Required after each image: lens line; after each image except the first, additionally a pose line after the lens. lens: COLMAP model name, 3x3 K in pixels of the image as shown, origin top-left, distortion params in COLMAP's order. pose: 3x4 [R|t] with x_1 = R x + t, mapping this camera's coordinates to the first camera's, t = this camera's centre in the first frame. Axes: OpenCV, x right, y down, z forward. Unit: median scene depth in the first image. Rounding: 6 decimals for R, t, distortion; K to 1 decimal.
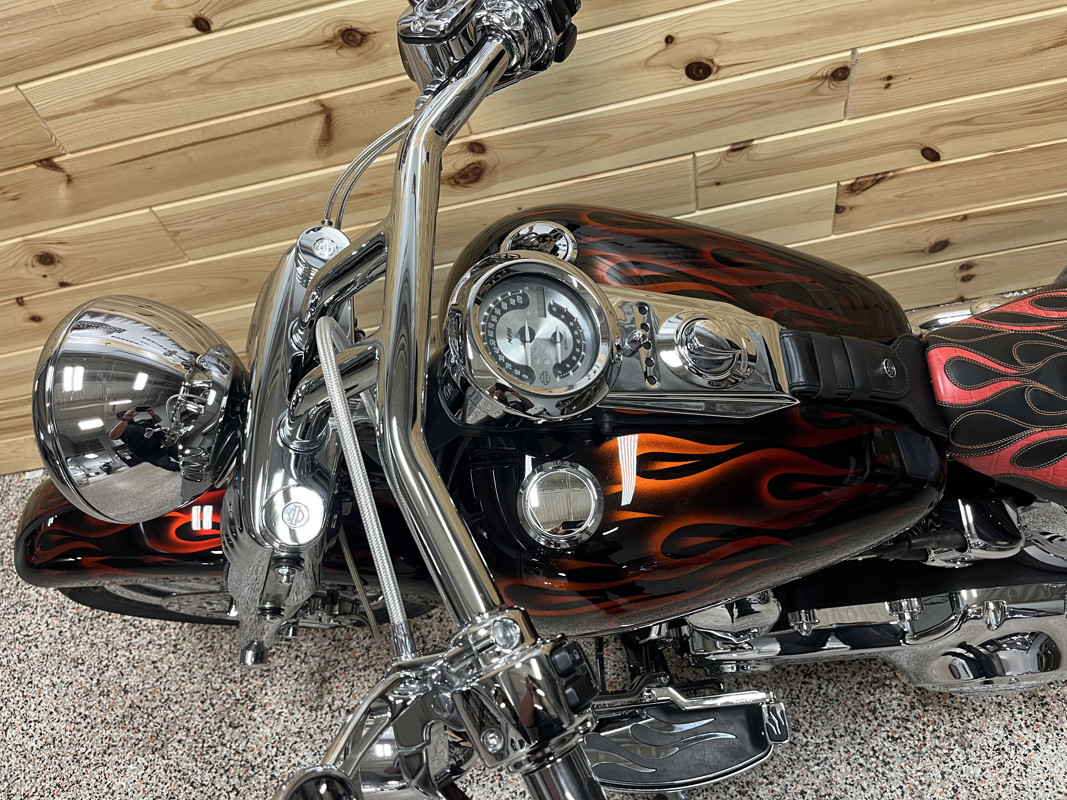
lens RADIAL K [[813.5, 0, 541.1], [0, 813.5, 406.7], [0, 0, 1]] dist [0.067238, -0.102885]
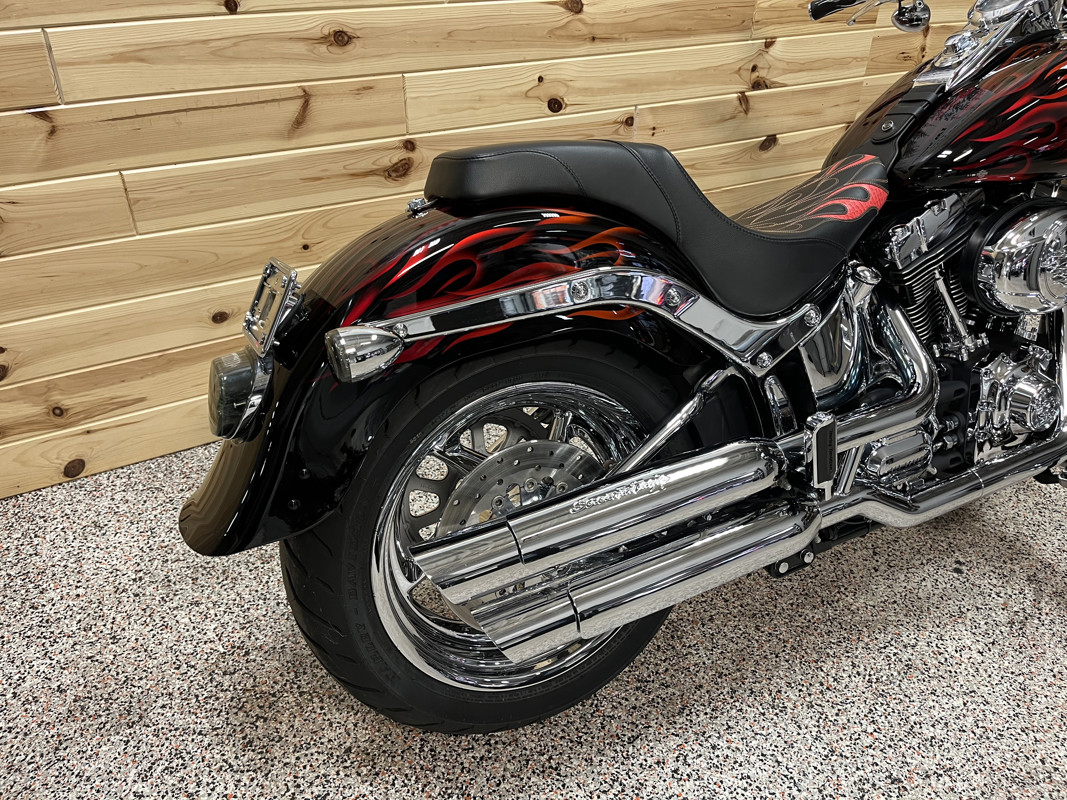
lens RADIAL K [[813.5, 0, 535.8], [0, 813.5, 399.6], [0, 0, 1]] dist [0.067238, -0.102885]
pose [[0.876867, -0.045550, 0.478571, -0.561710], [0.236028, 0.908047, -0.346038, 0.572797], [-0.418803, 0.416385, 0.806987, 0.018476]]
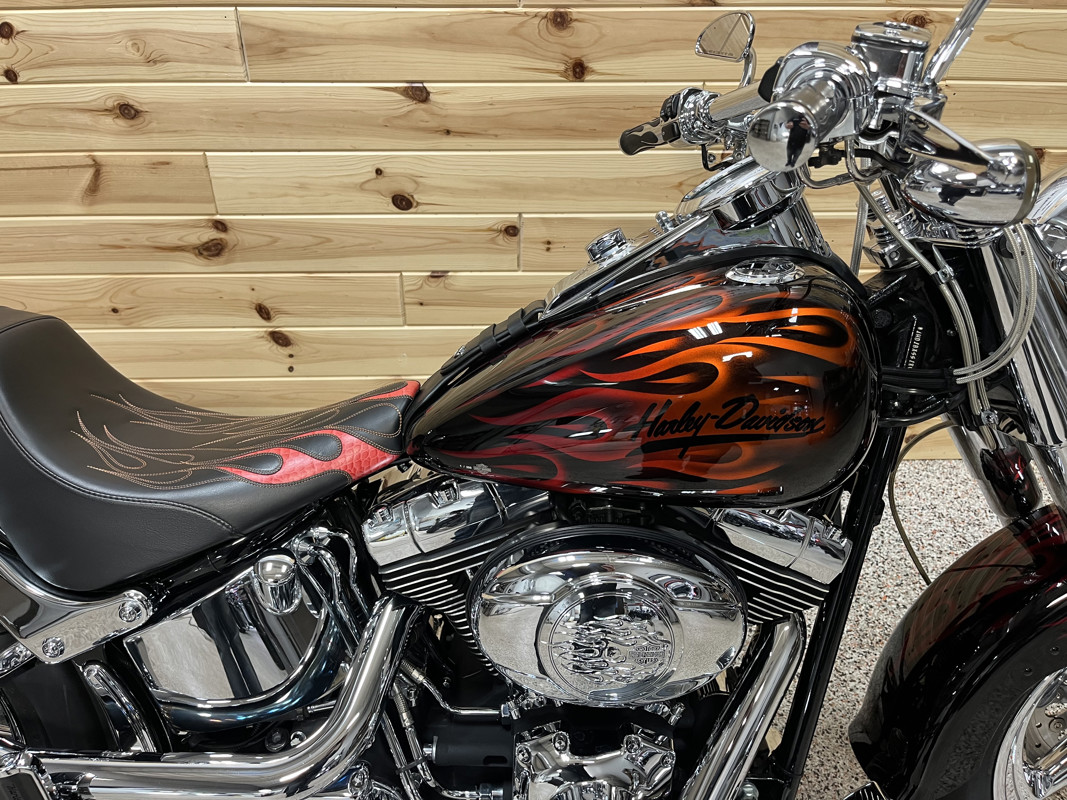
lens RADIAL K [[813.5, 0, 529.0], [0, 813.5, 393.9], [0, 0, 1]] dist [0.067238, -0.102885]
pose [[0.977129, 0.194661, 0.085586, 0.320656], [-0.151455, 0.919611, -0.362459, 0.291609], [-0.149263, 0.341207, 0.928062, -0.117476]]
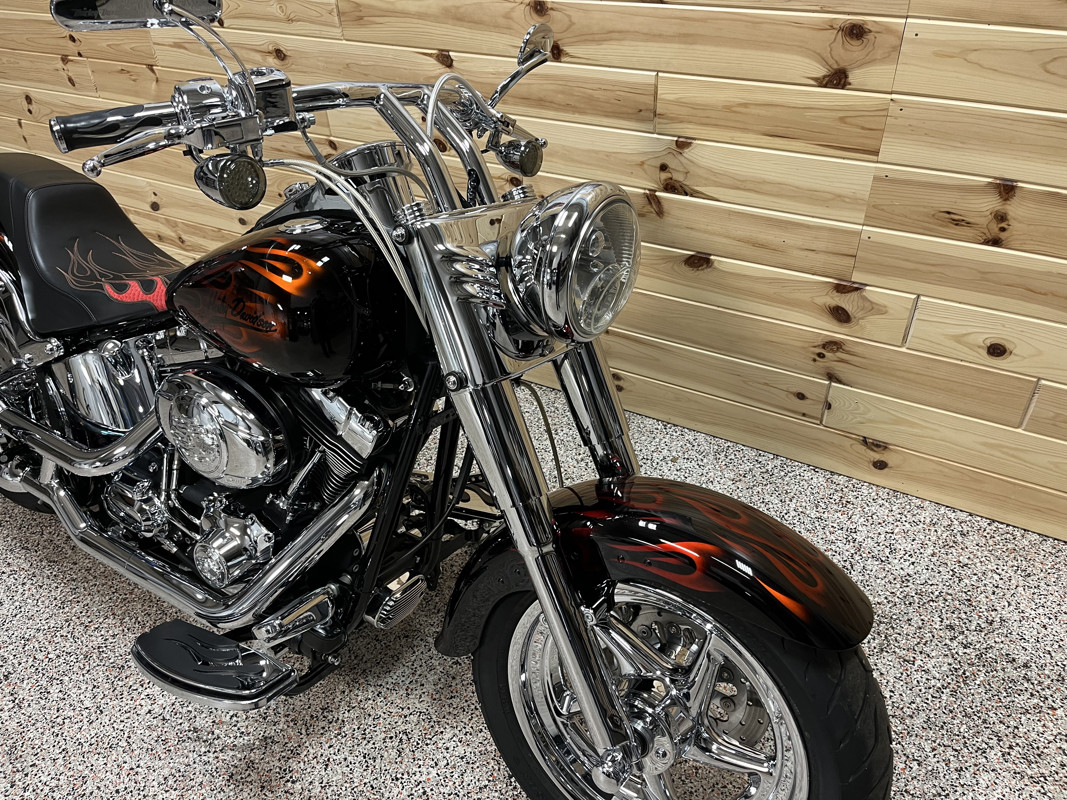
lens RADIAL K [[813.5, 0, 528.2], [0, 813.5, 408.2], [0, 0, 1]] dist [0.067238, -0.102885]
pose [[0.821889, 0.459096, -0.337237, 1.073243], [-0.518992, 0.847533, -0.111063, 0.117264], [0.234831, 0.266304, 0.934846, -0.325750]]
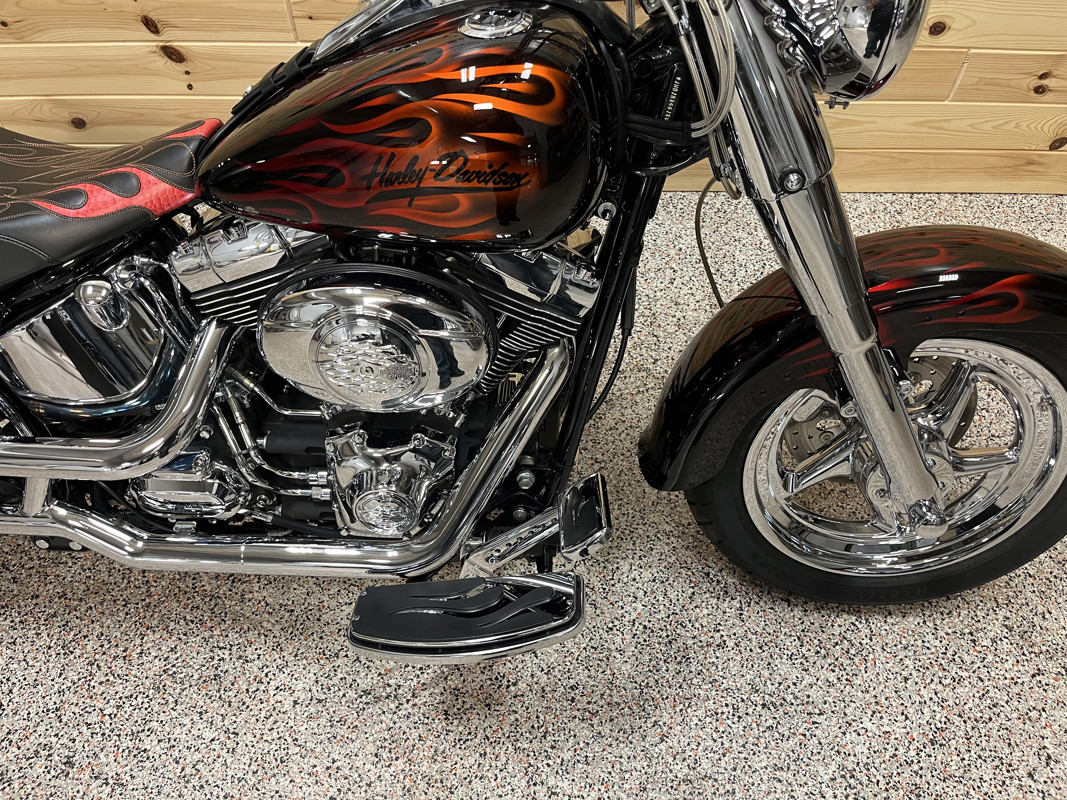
lens RADIAL K [[813.5, 0, 532.8], [0, 813.5, 399.4], [0, 0, 1]] dist [0.067238, -0.102885]
pose [[0.975439, 0.177976, 0.129785, 0.512133], [-0.176679, 0.984033, -0.021534, 0.256206], [-0.131545, -0.001925, 0.991308, -0.230814]]
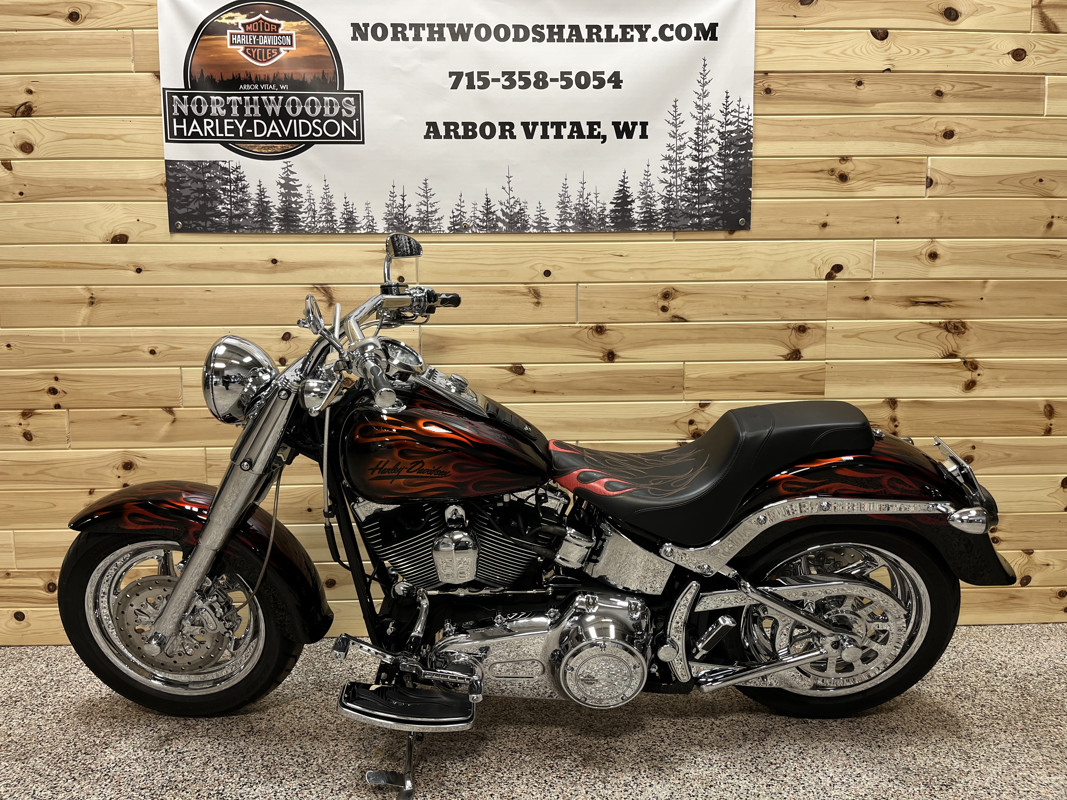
lens RADIAL K [[813.5, 0, 533.1], [0, 813.5, 402.1], [0, 0, 1]] dist [0.067238, -0.102885]
pose [[0.979844, 0.199740, -0.003119, 0.242038], [-0.136963, 0.660357, -0.738356, 1.002531], [-0.145420, 0.723901, 0.674404, -0.440763]]
